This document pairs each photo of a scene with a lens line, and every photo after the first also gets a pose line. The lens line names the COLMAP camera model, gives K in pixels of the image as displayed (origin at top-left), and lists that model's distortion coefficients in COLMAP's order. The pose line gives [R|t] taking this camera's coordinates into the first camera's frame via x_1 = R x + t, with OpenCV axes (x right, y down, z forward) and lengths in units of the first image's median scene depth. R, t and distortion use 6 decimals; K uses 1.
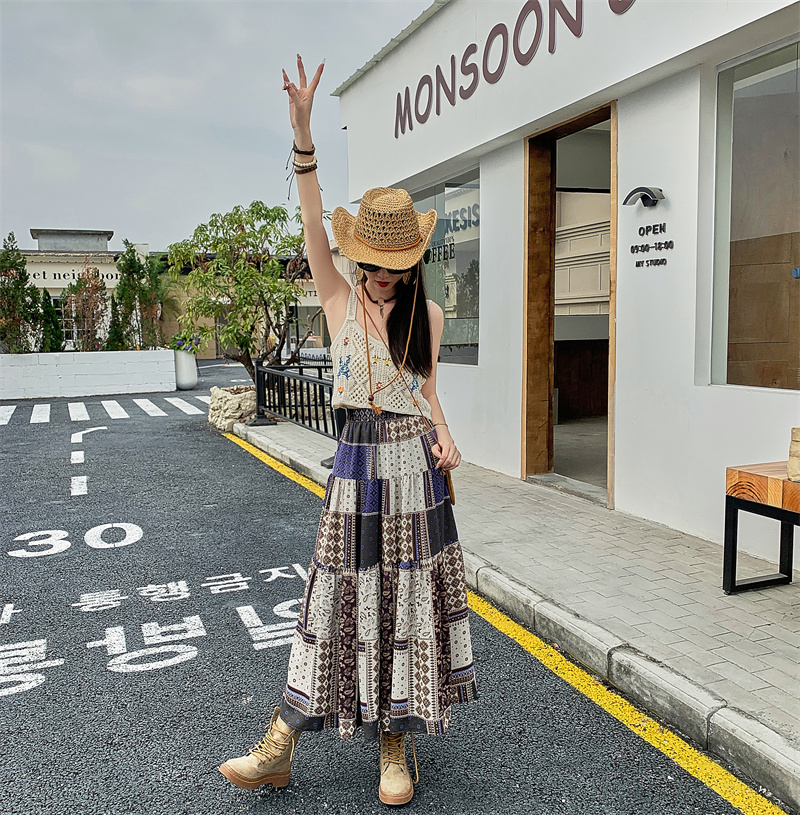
lens RADIAL K [[768.4, 0, 387.6], [0, 768.4, 422.9], [0, 0, 1]] dist [0.016941, -0.102414]
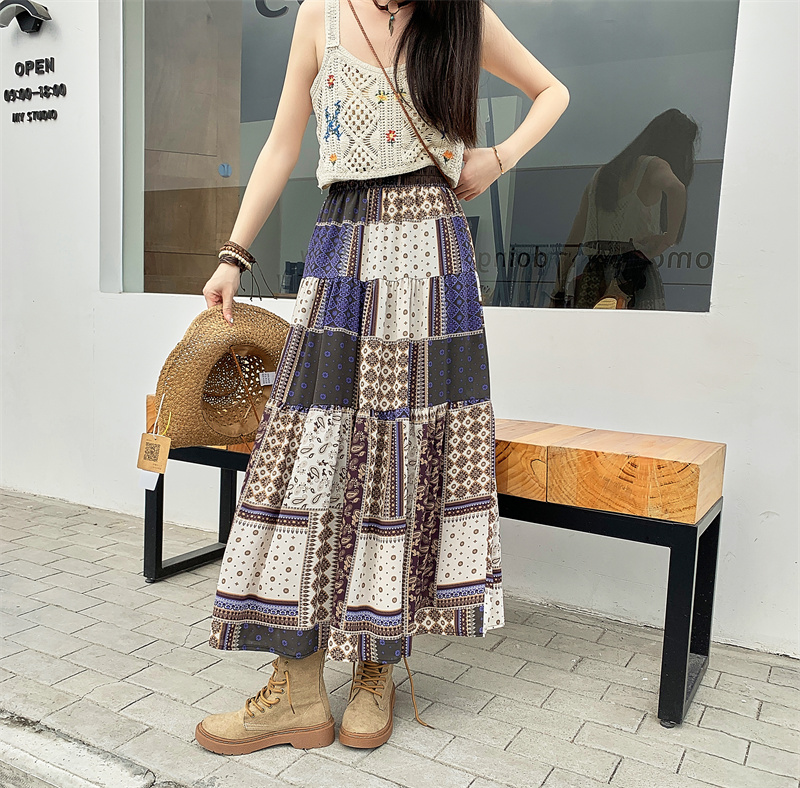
lens RADIAL K [[871.5, 0, 398.4], [0, 871.5, 369.3], [0, 0, 1]] dist [0.010680, 0.014598]
pose [[0.765978, -0.002787, 0.642861, 0.091968], [0.027076, 0.999243, -0.027929, 0.050525], [-0.642296, 0.038799, 0.765474, 0.208938]]
